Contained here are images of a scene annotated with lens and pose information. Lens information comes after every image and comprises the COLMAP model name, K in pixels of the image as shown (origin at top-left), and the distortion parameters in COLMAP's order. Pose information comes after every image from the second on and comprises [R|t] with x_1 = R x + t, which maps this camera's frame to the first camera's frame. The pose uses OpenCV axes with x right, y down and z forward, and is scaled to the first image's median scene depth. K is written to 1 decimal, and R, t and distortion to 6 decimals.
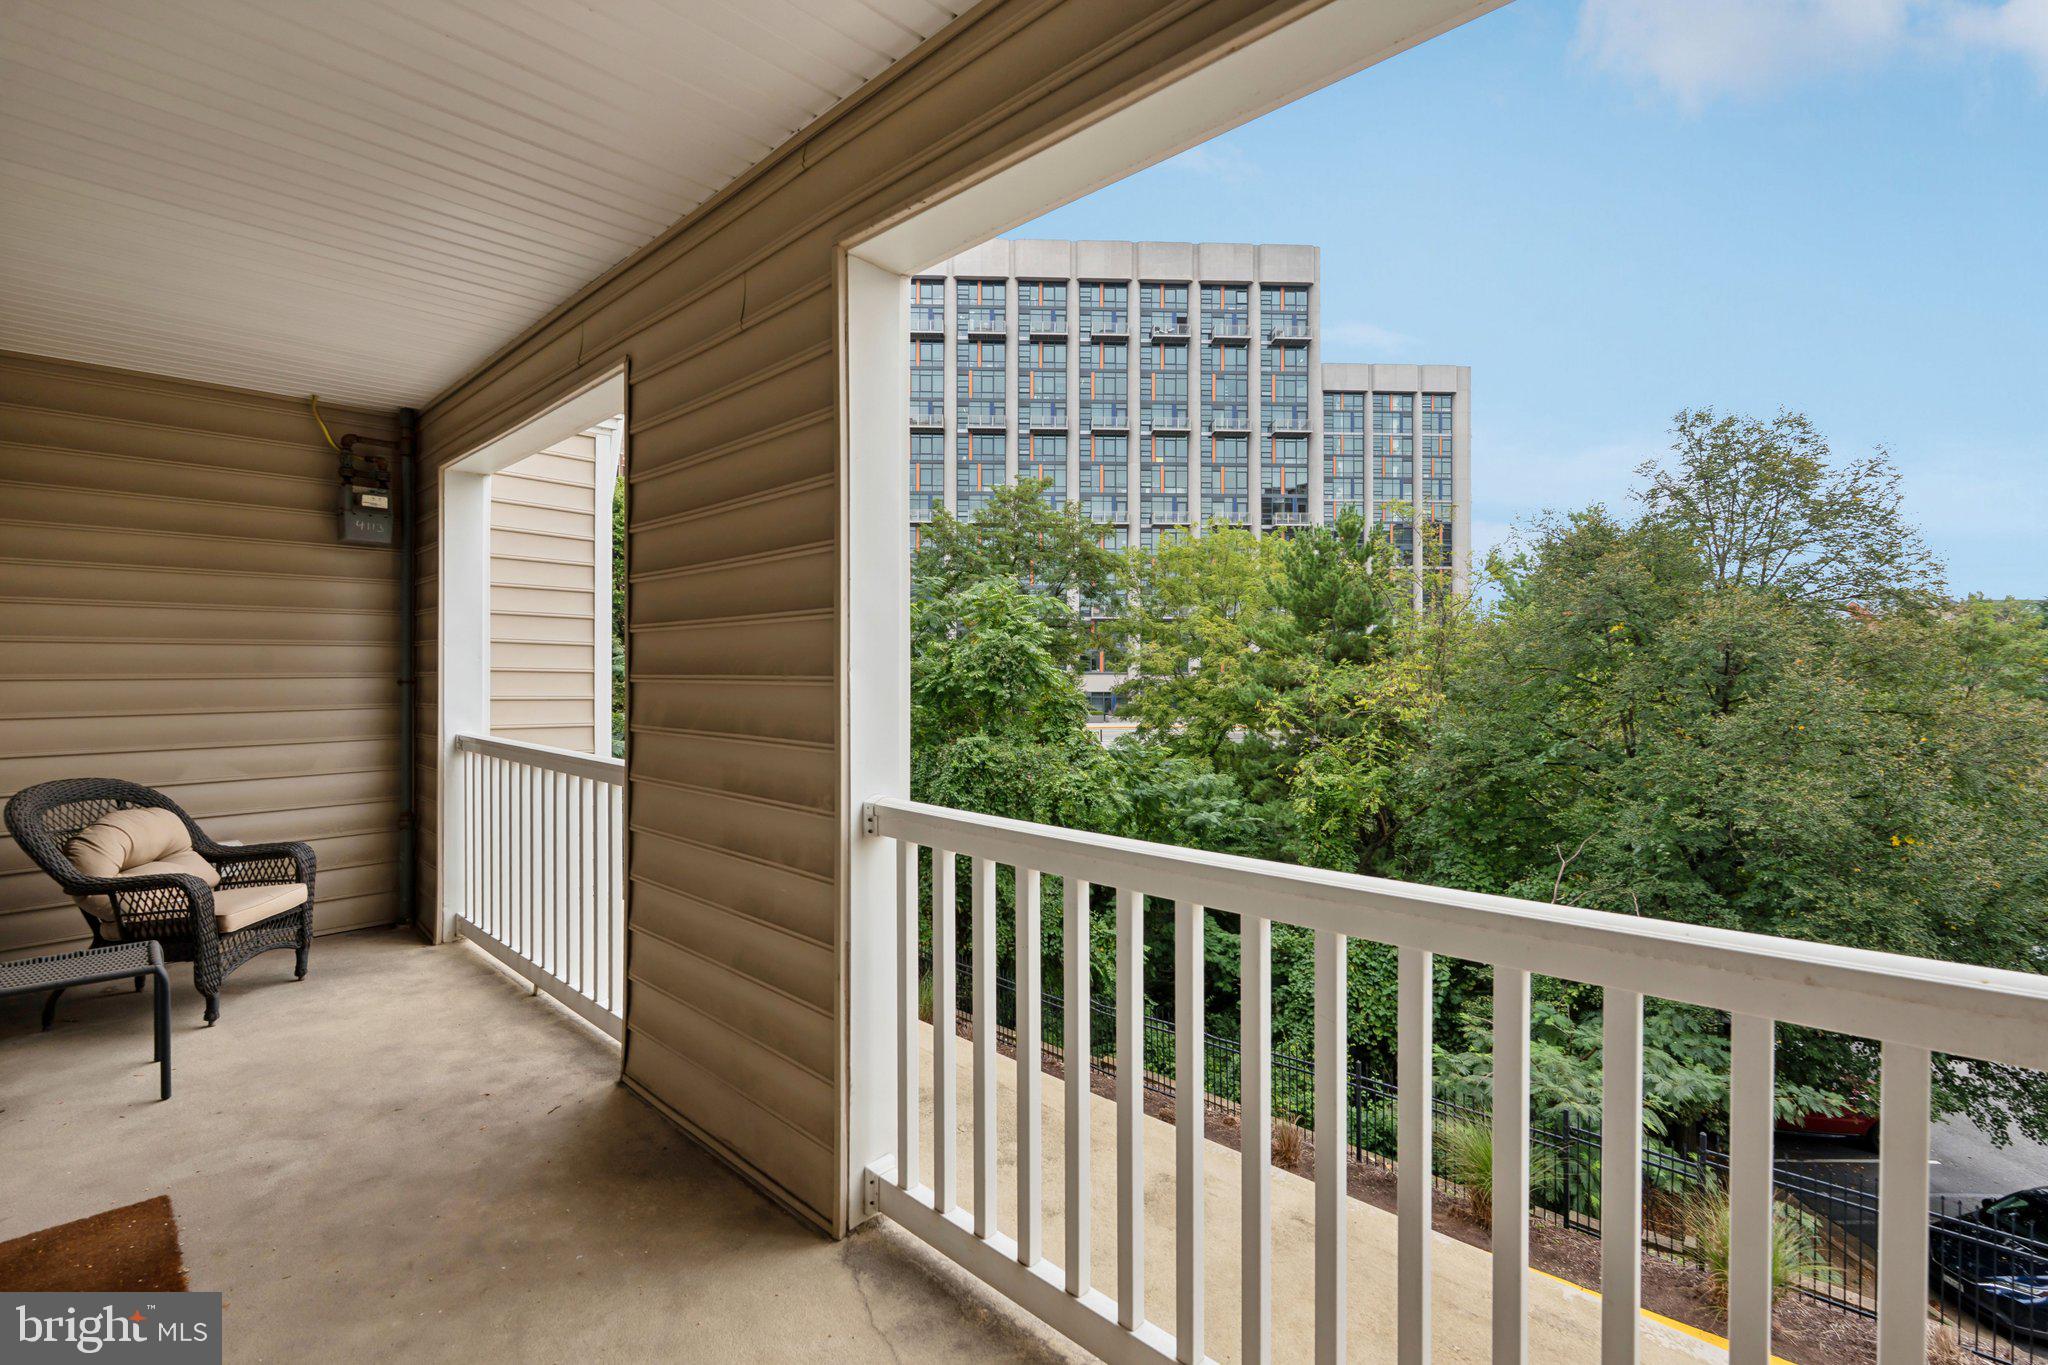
lens RADIAL K [[912.3, 0, 1060.0], [0, 912.3, 685.3], [0, 0, 1]] dist [-0.000075, 0.000028]
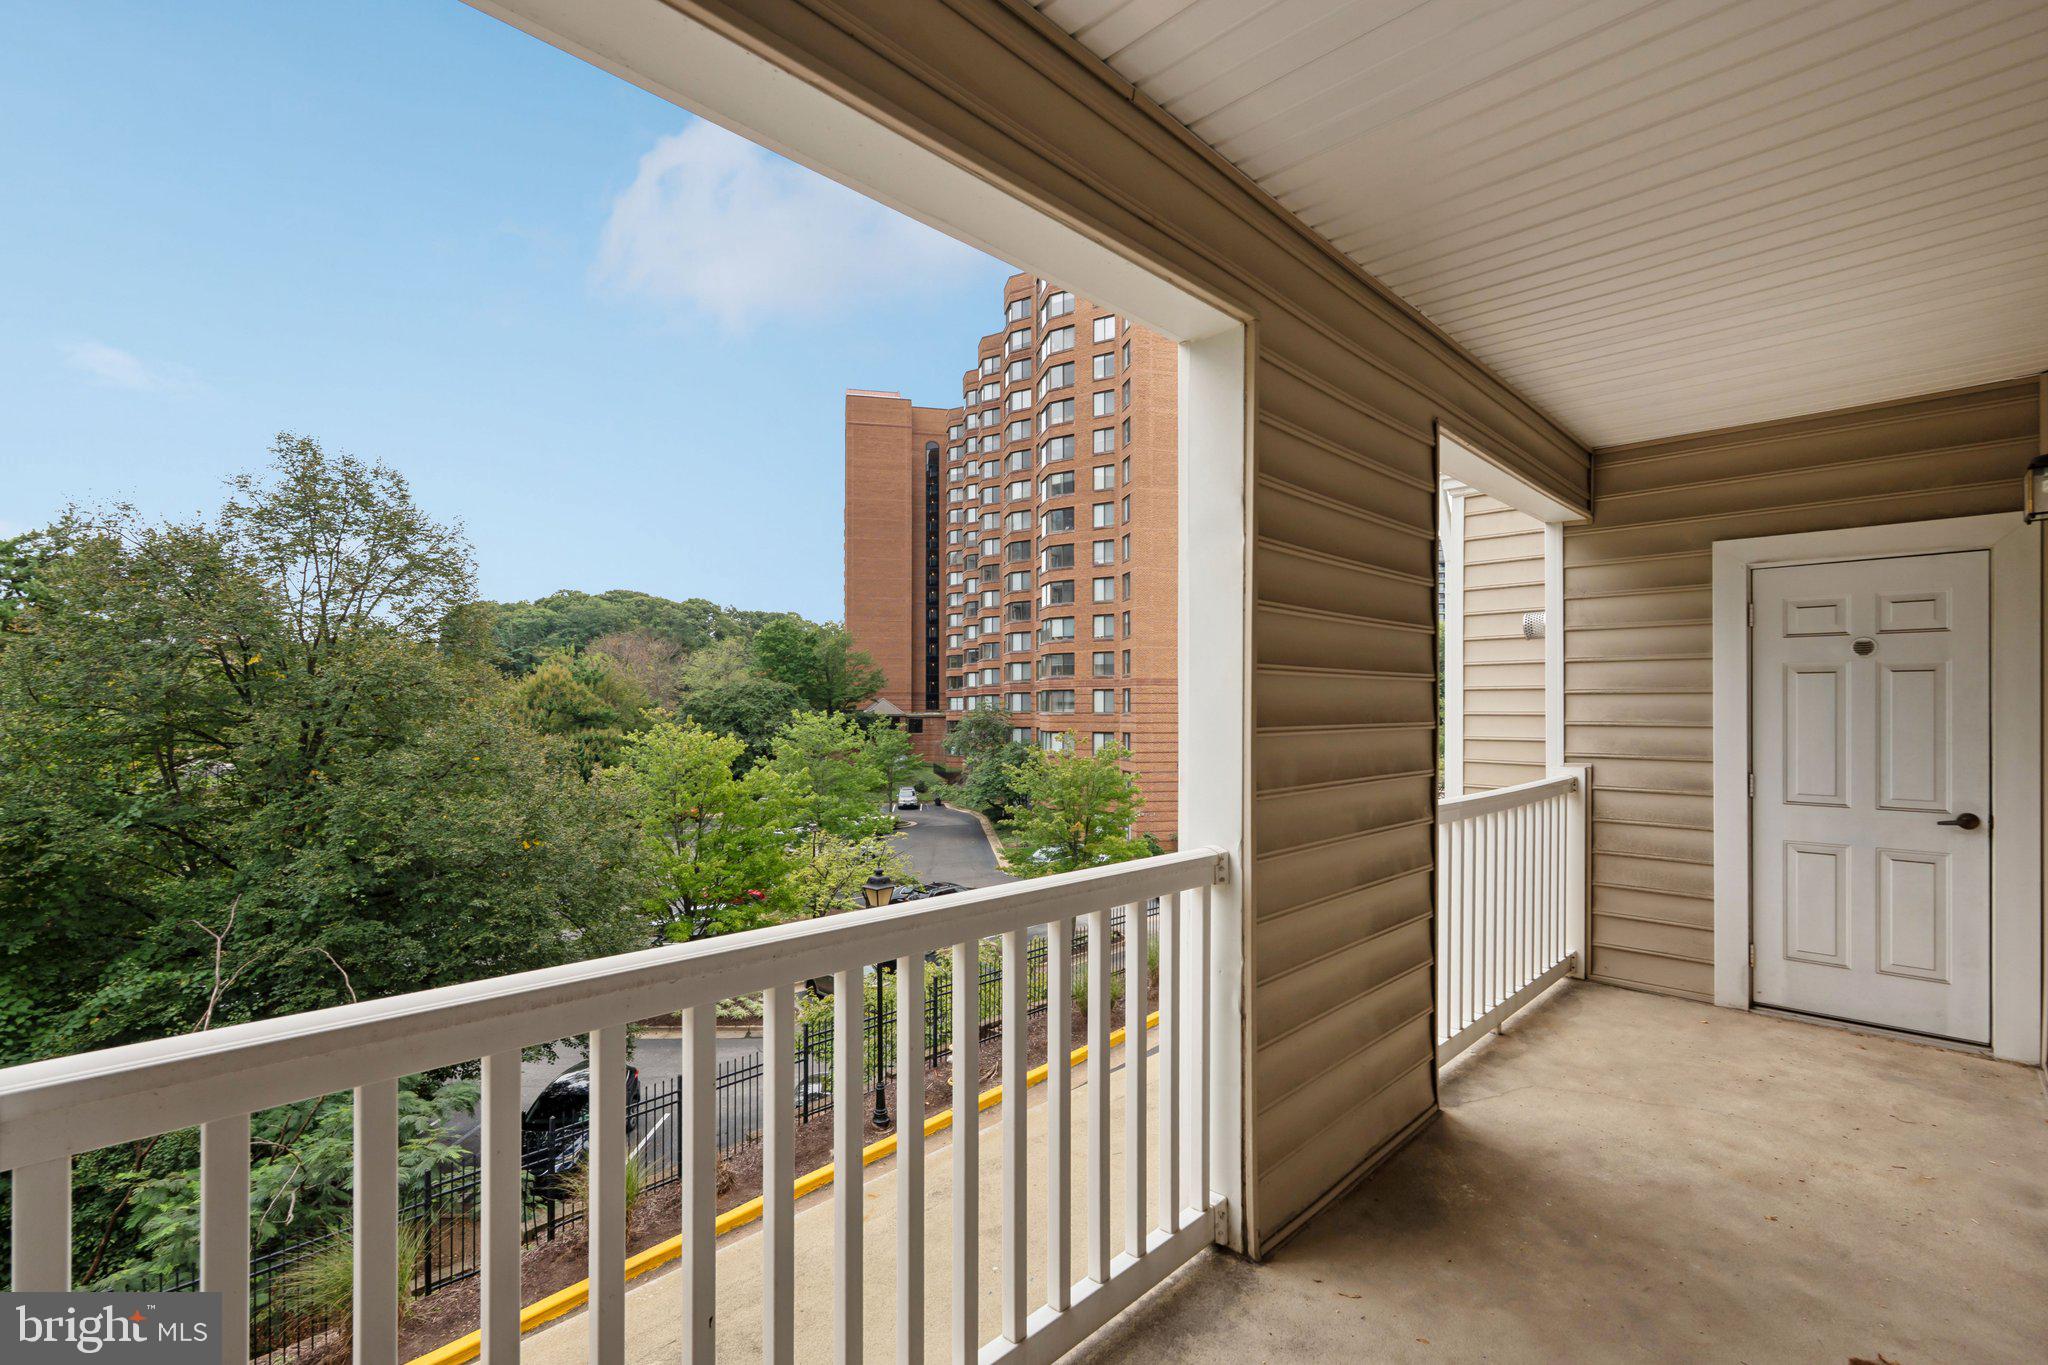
lens RADIAL K [[909.4, 0, 1011.4], [0, 909.4, 696.0], [0, 0, 1]] dist [-0.001504, 0.000291]
pose [[0.048116, 0.007037, 0.998817, -1.475270], [0.022605, 0.999711, -0.008132, -0.039298], [-0.998586, 0.022970, 0.047944, 1.370601]]
